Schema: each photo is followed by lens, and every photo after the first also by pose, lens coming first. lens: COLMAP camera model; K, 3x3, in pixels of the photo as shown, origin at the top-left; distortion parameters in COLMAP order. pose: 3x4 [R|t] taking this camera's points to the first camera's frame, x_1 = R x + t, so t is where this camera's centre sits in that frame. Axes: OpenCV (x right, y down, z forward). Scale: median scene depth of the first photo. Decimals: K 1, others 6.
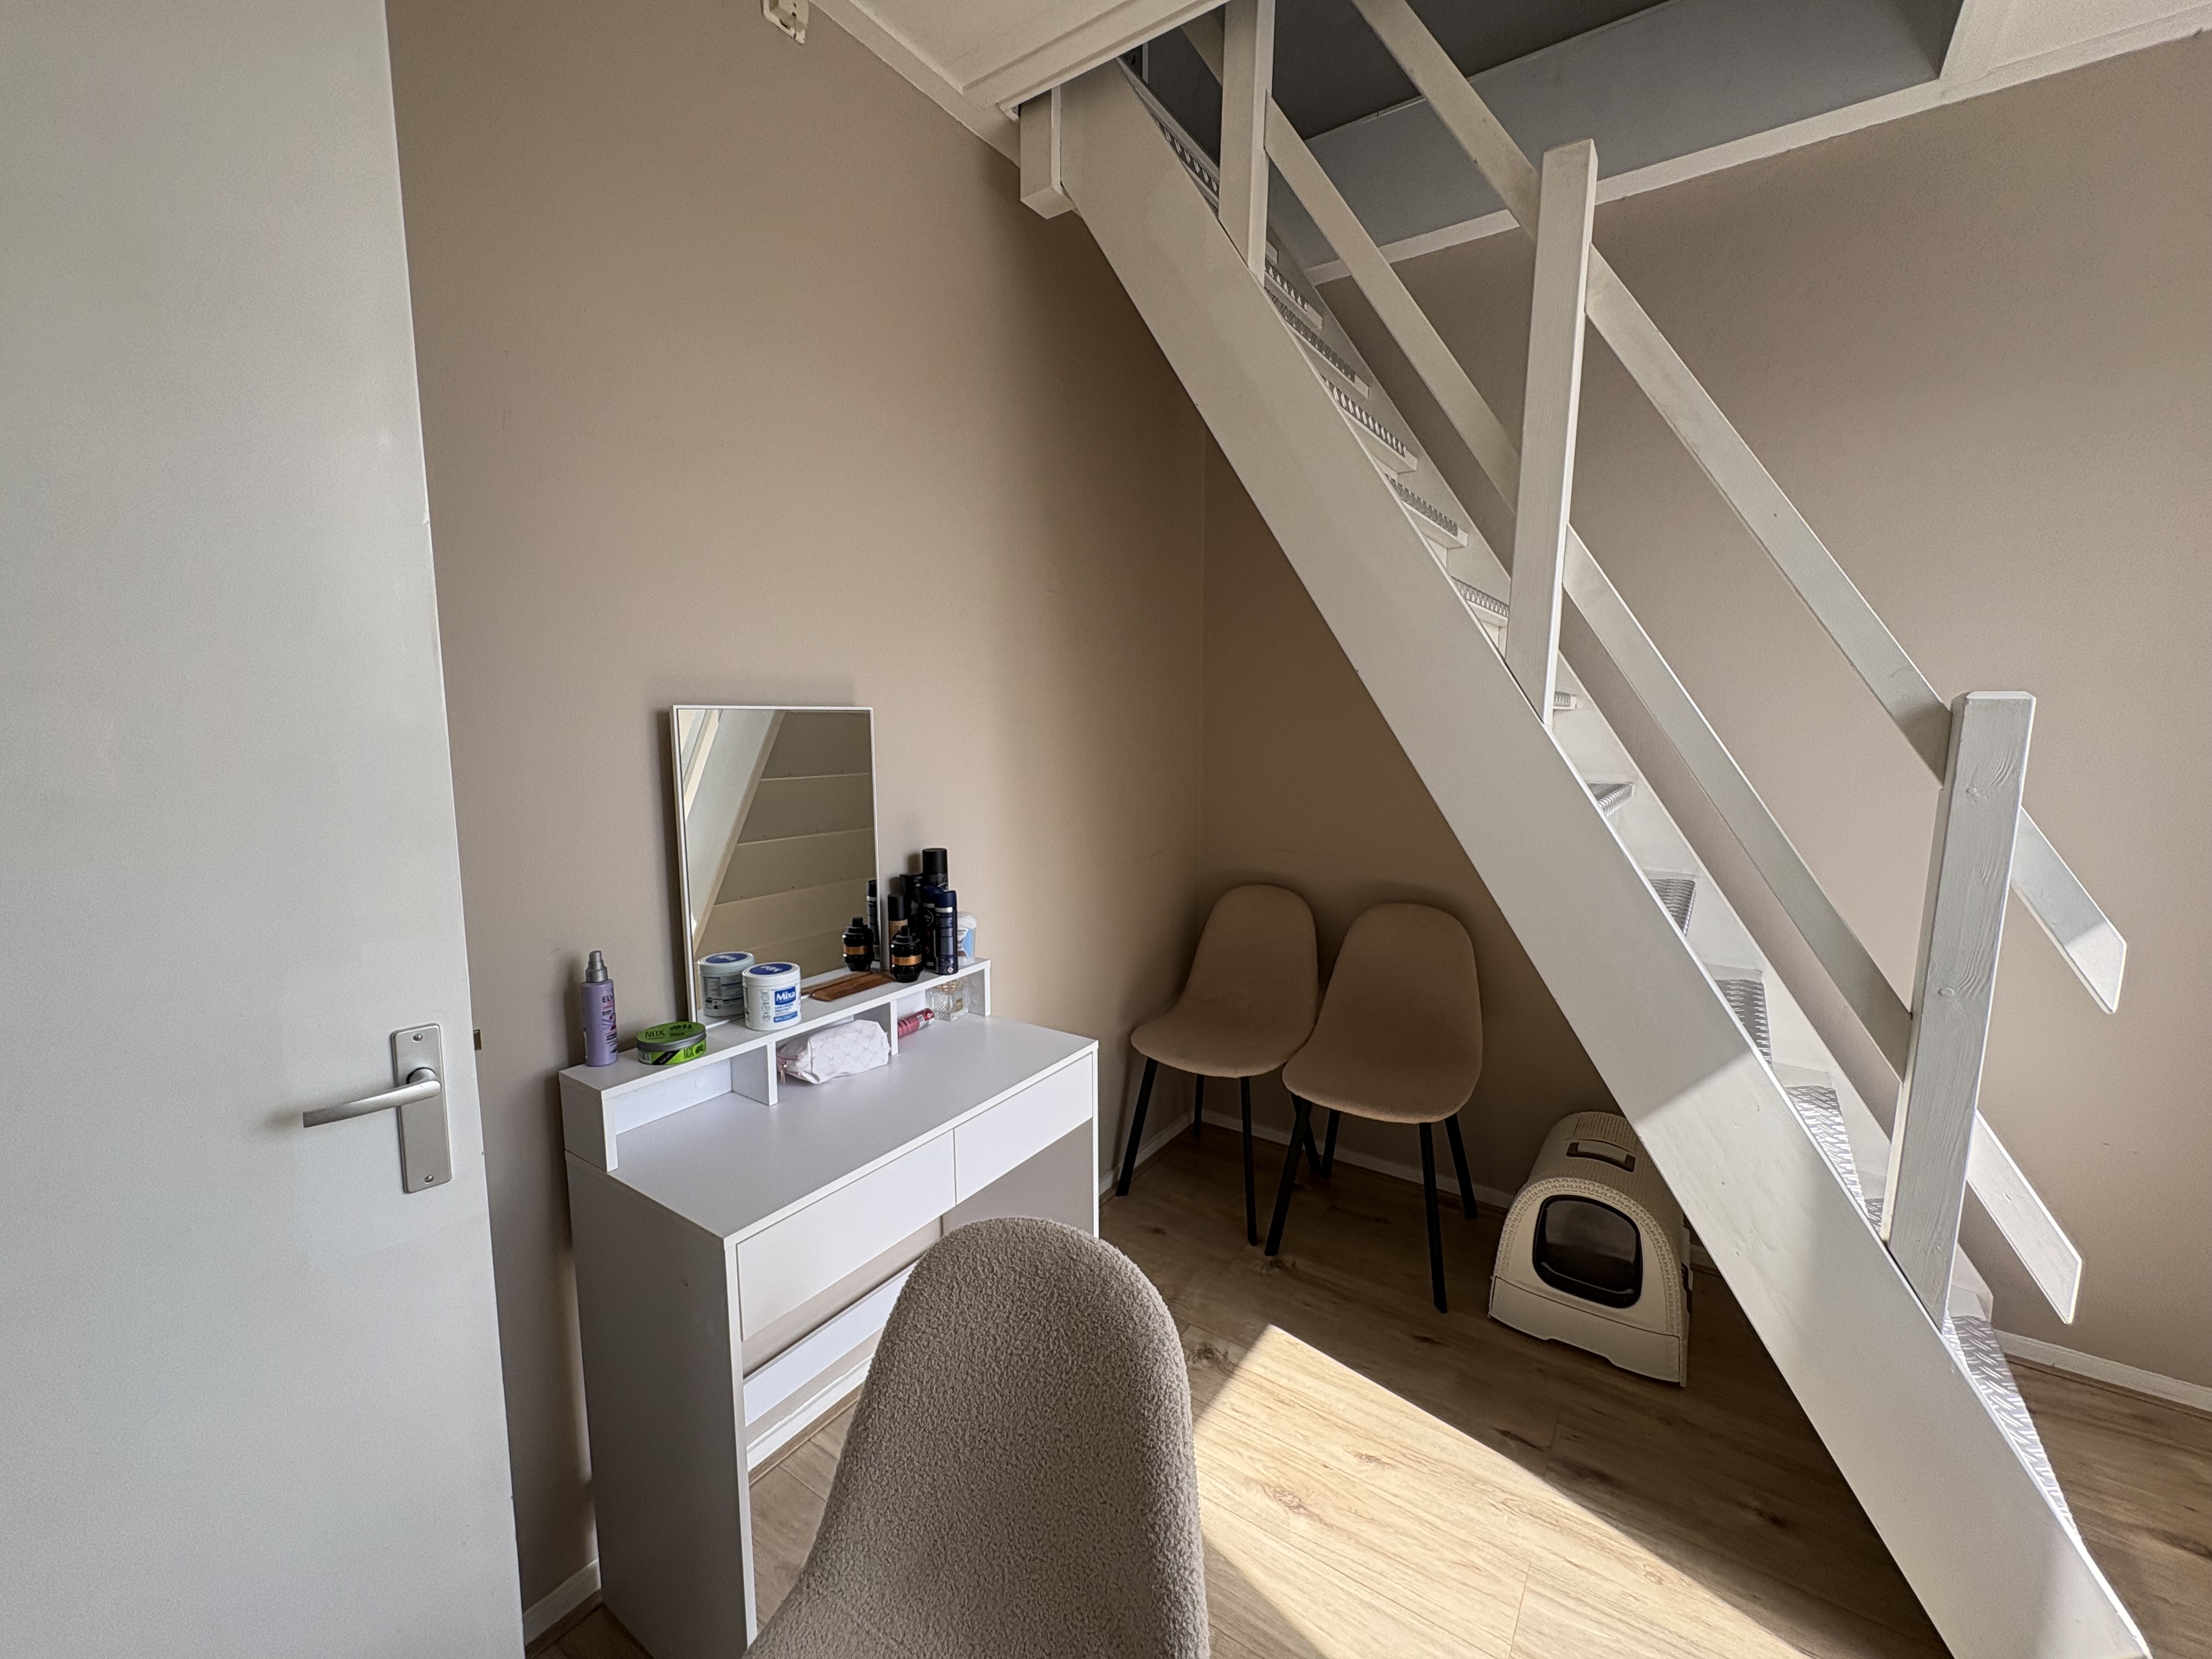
lens RADIAL K [[884.0, 0, 1097.3], [0, 884.0, 827.3], [0, 0, 1]] dist [0.000137, 0.000040]
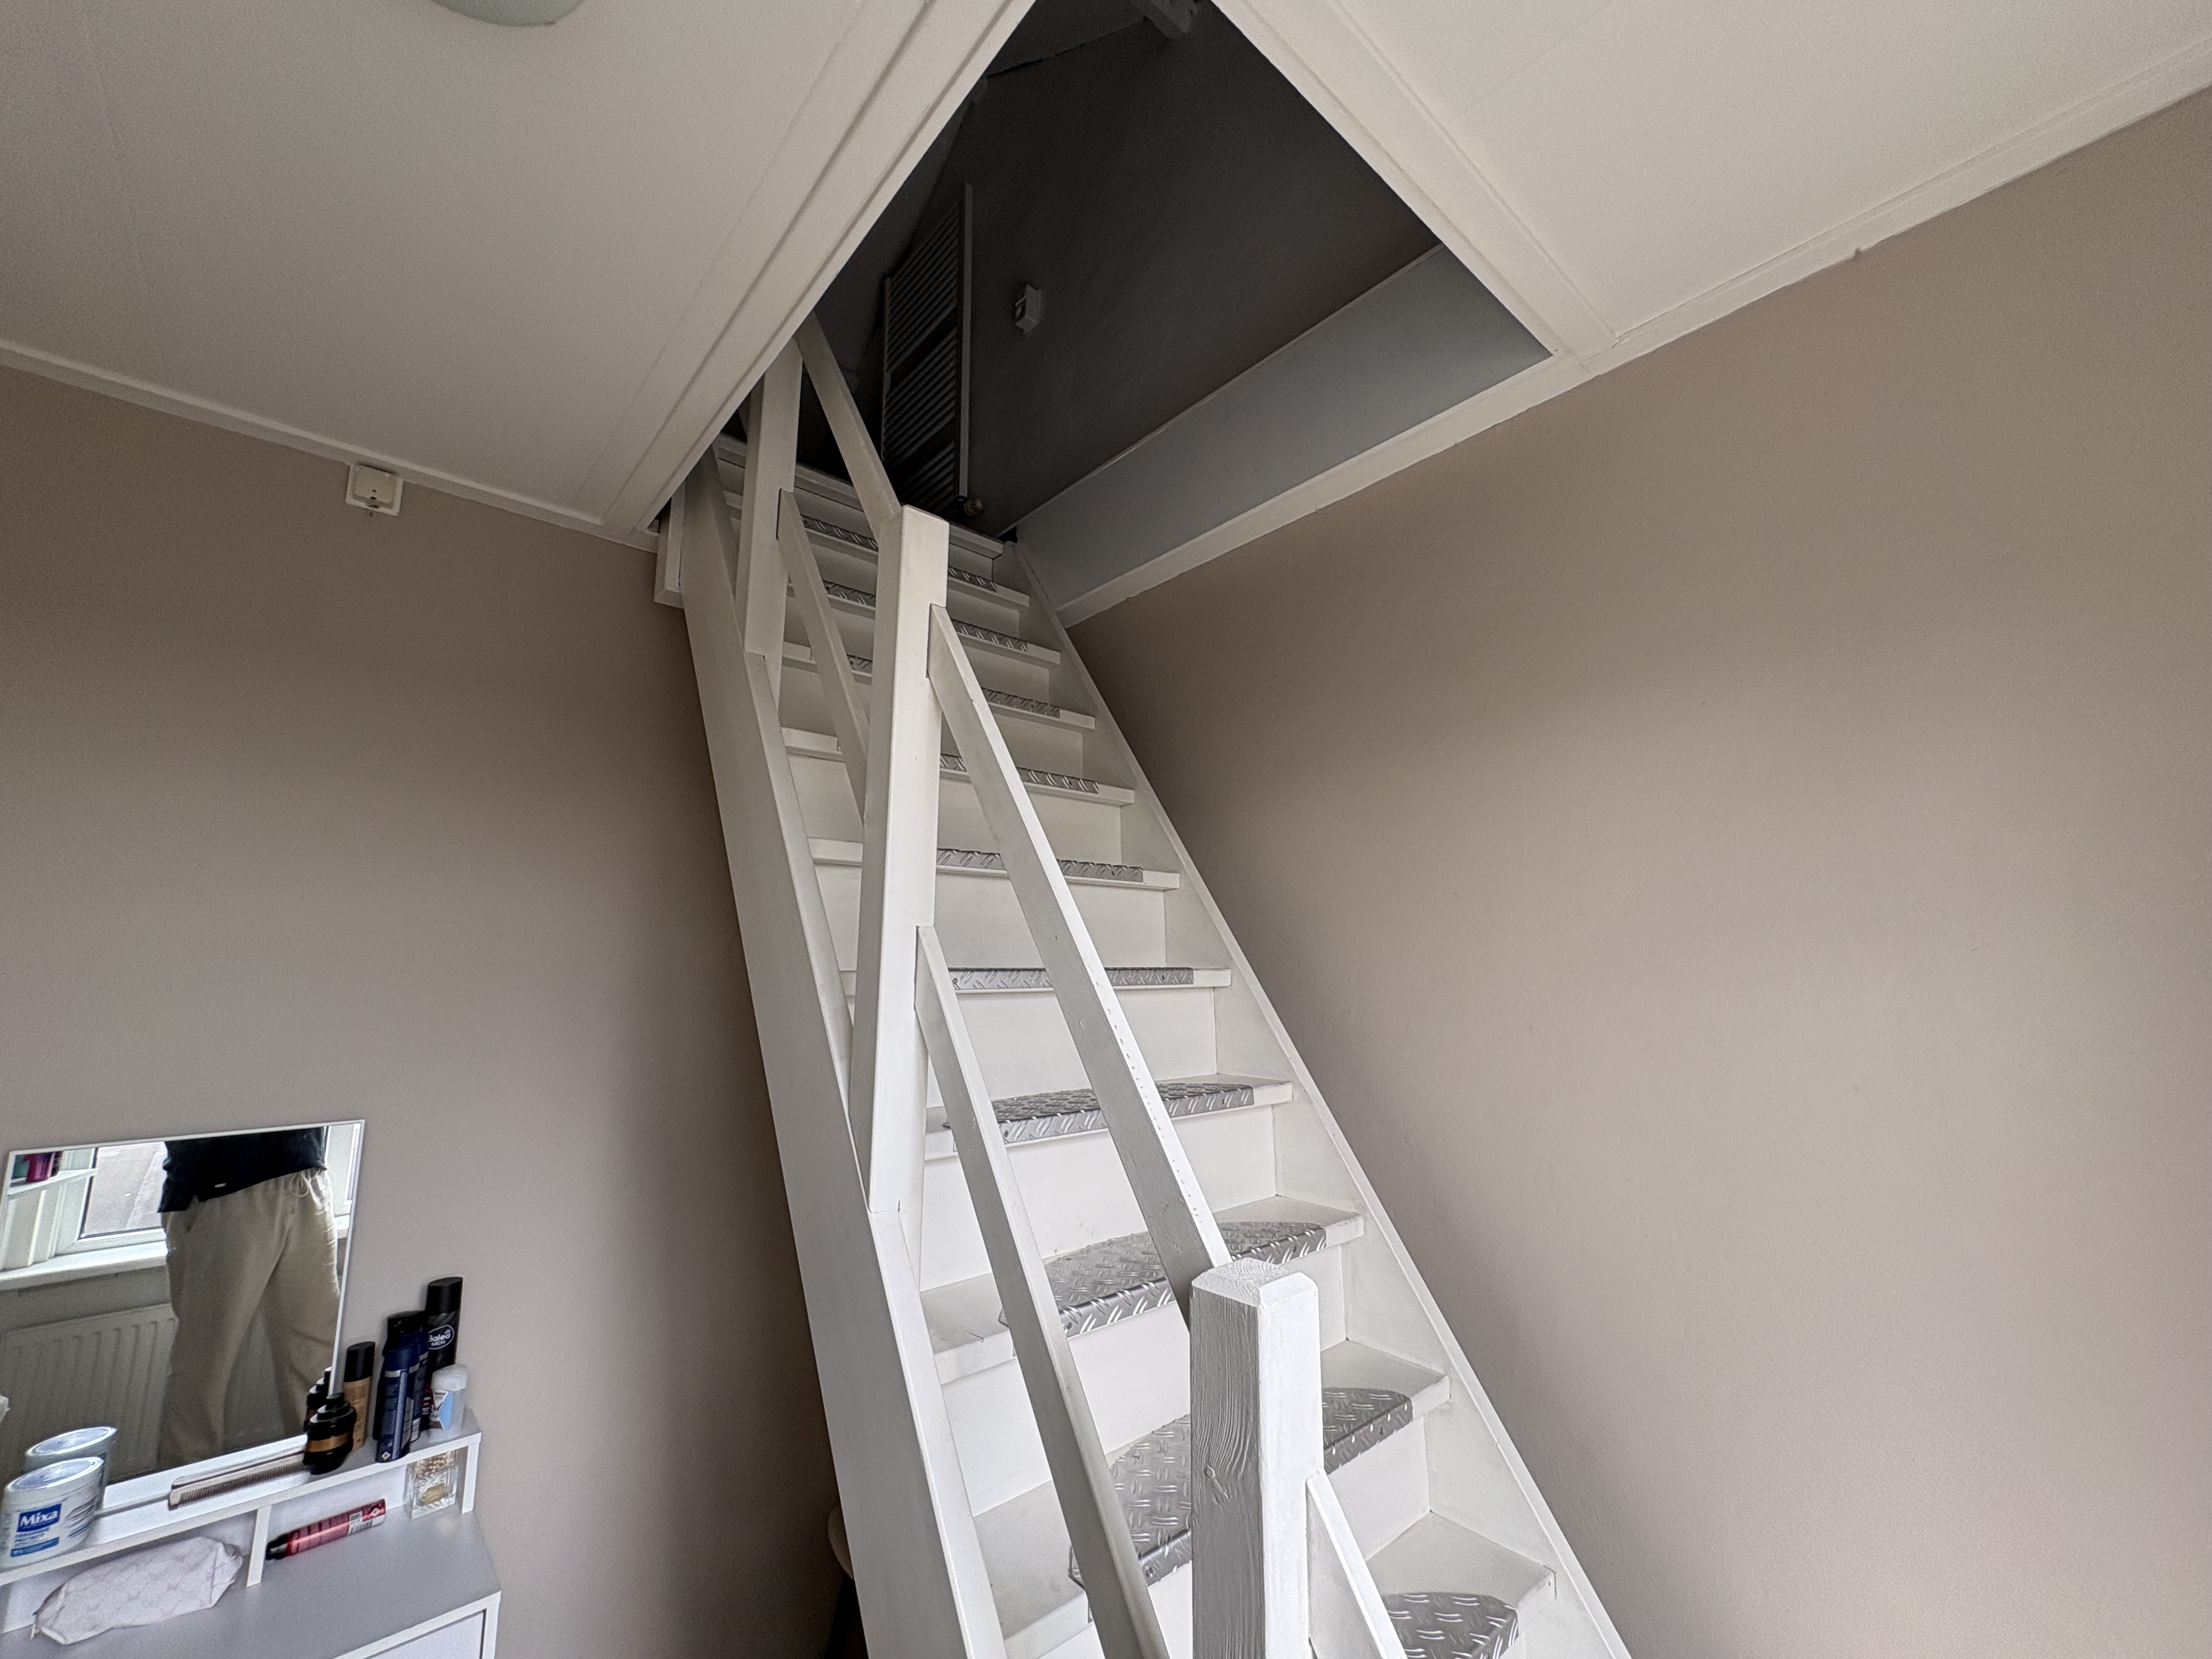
lens RADIAL K [[884.0, 0, 1112.0], [0, 884.0, 820.7], [0, 0, 1]] dist [0.000137, 0.000040]
pose [[0.970450, -0.061019, -0.233462, 0.753999], [-0.009414, 0.957190, -0.289306, -0.180348], [0.241120, 0.282955, 0.928330, 0.251716]]
